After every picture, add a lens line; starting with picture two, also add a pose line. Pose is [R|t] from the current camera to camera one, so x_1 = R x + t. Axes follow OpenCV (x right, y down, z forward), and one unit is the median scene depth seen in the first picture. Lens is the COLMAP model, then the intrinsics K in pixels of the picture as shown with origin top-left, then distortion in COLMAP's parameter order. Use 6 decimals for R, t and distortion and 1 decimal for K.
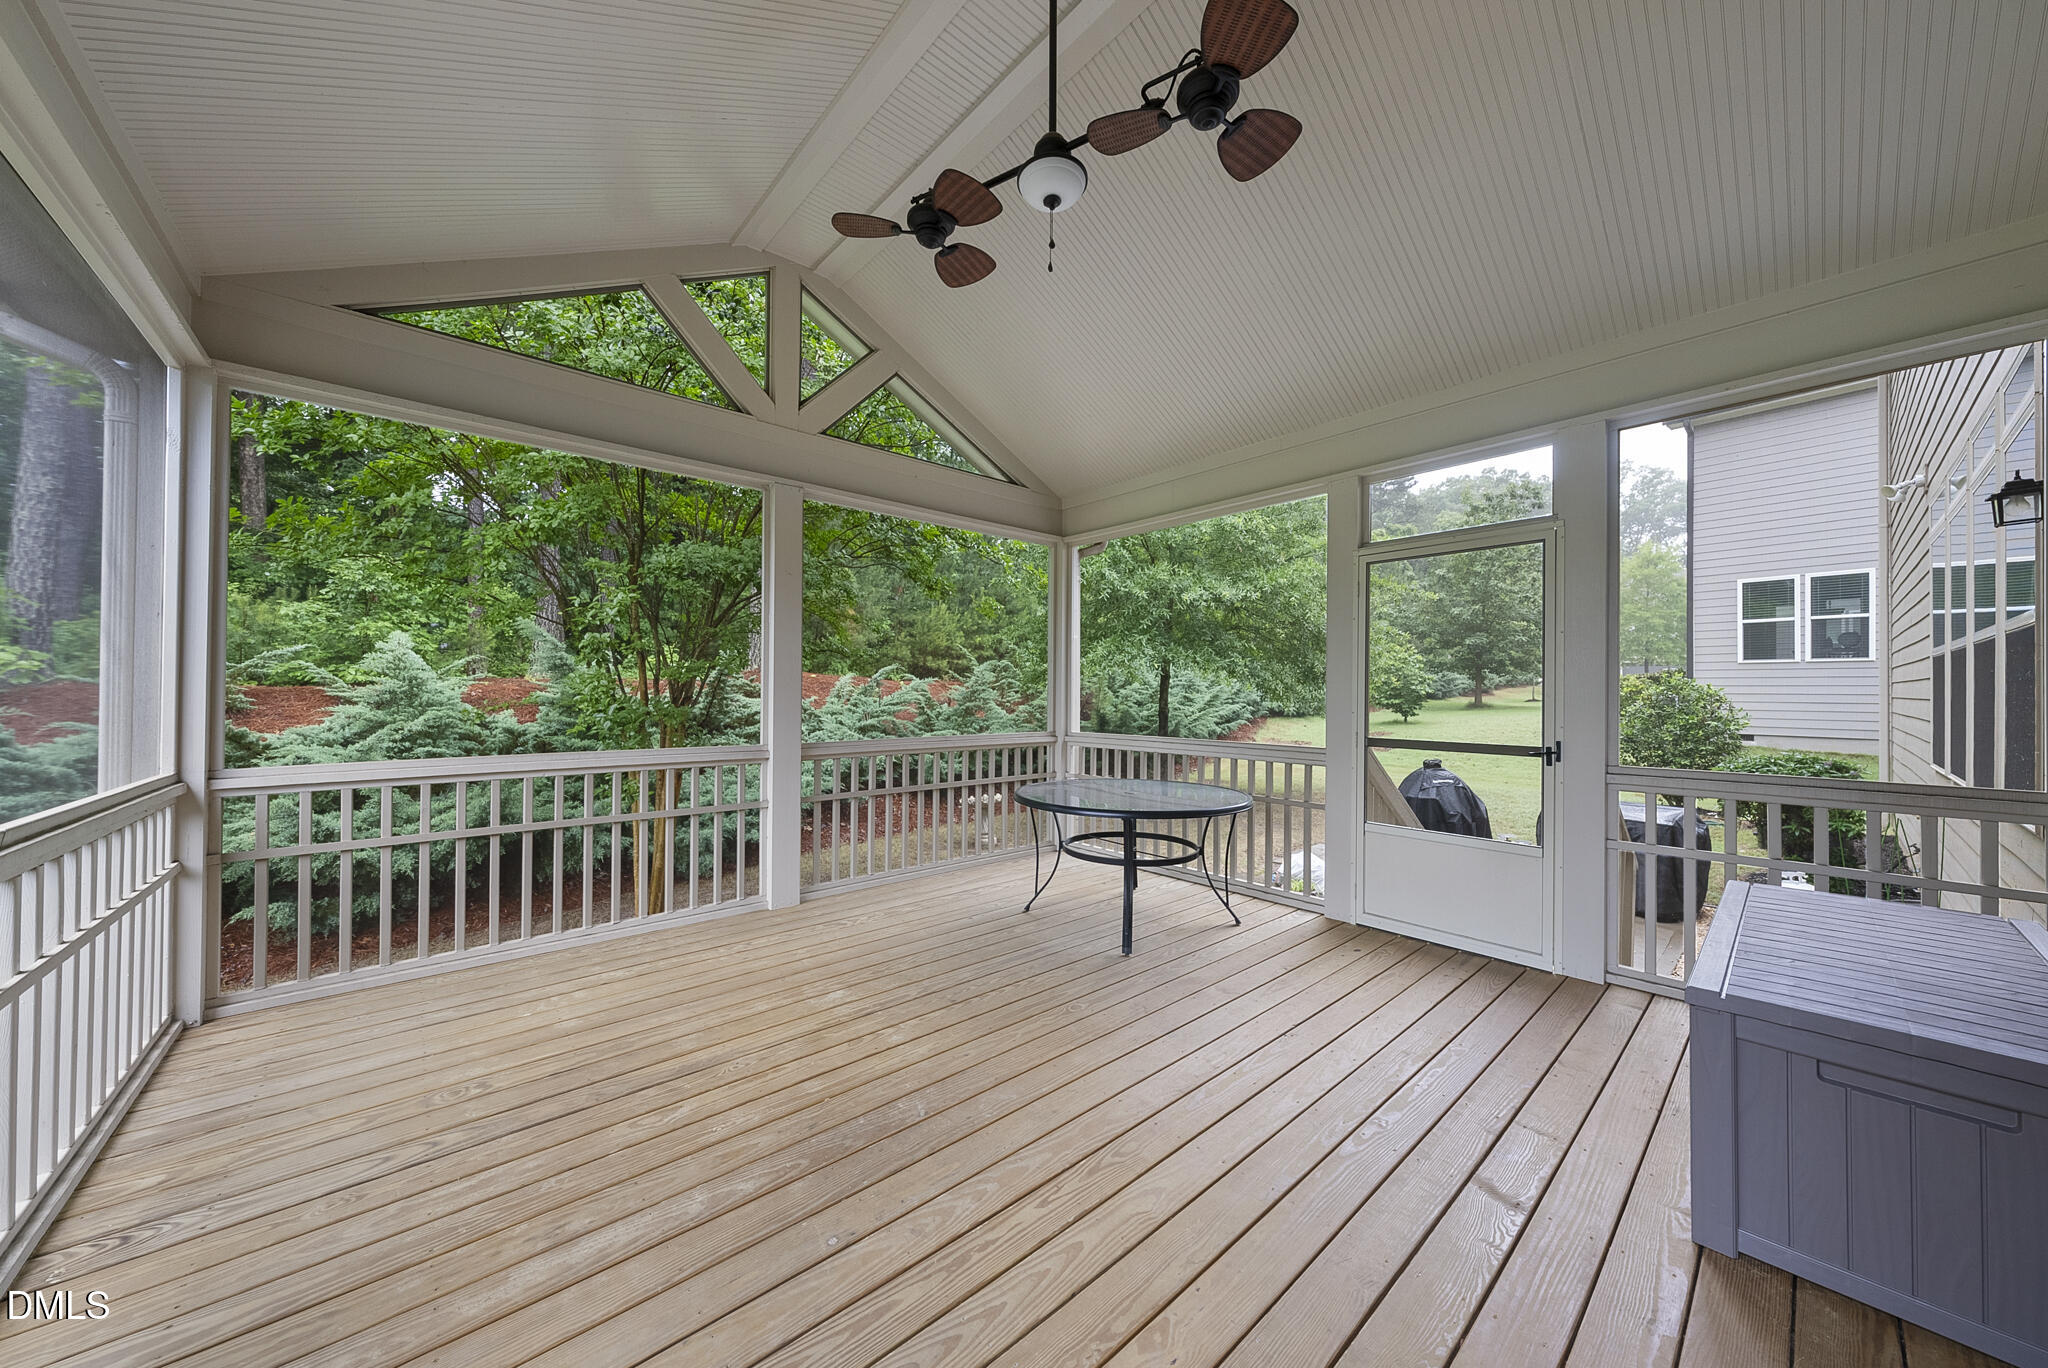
lens RADIAL K [[701.2, 0, 1030.6], [0, 701.2, 684.2], [0, 0, 1]] dist [-0.001734, 0.000051]
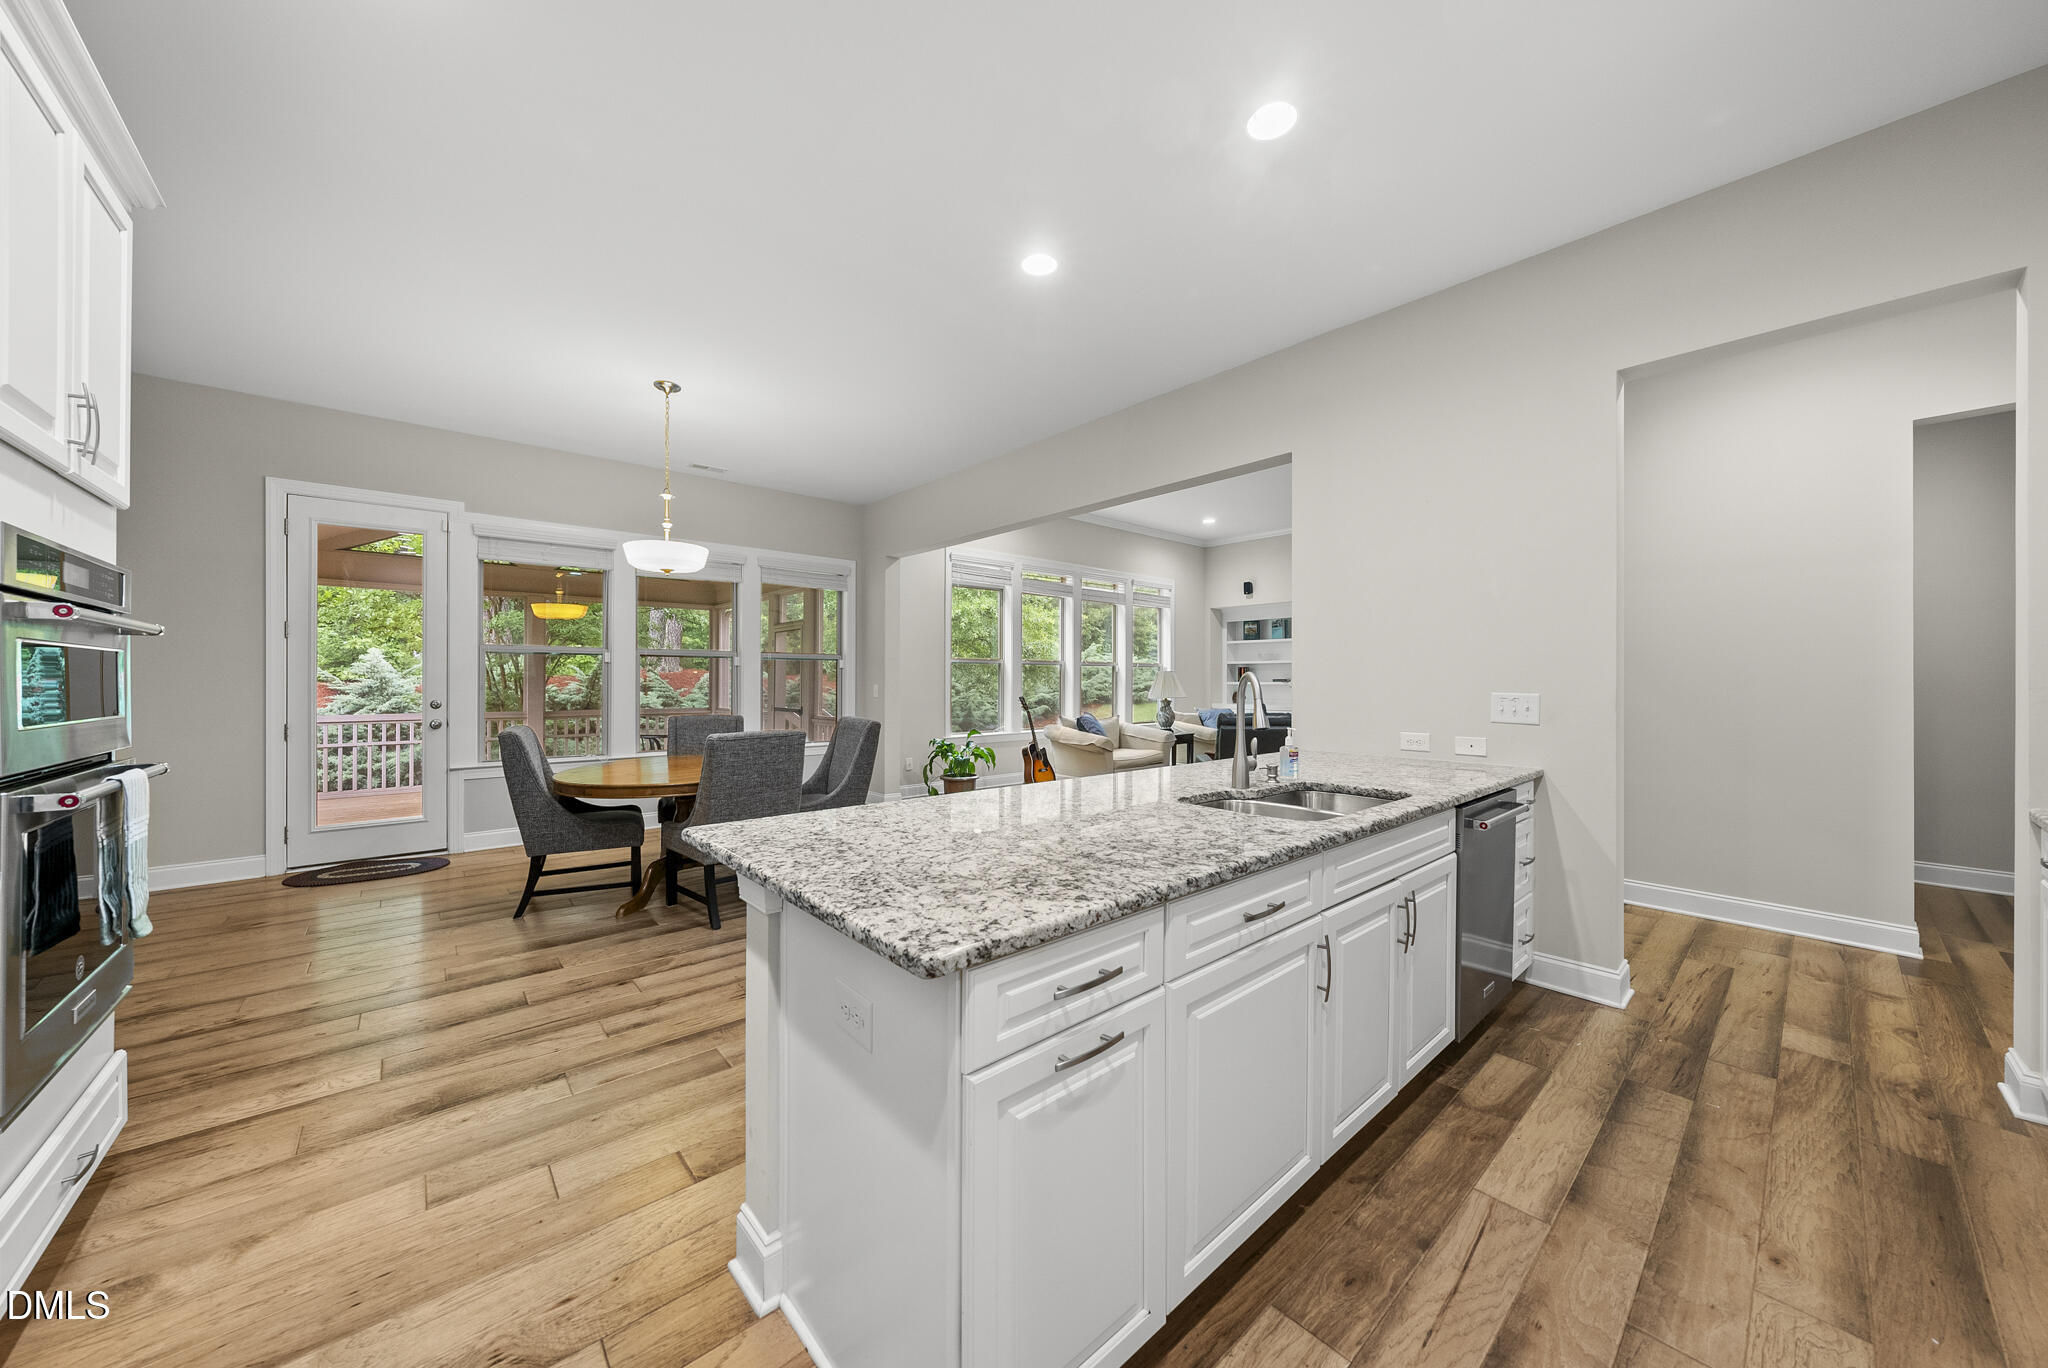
lens RADIAL K [[701.2, 0, 1028.2], [0, 701.2, 678.3], [0, 0, 1]] dist [-0.001734, 0.000051]
pose [[0.999996, -0.002807, 0.000044, 0.578321], [0.002807, 0.999976, 0.006338, -0.013640], [-0.000062, -0.006338, 0.999980, -0.586066]]
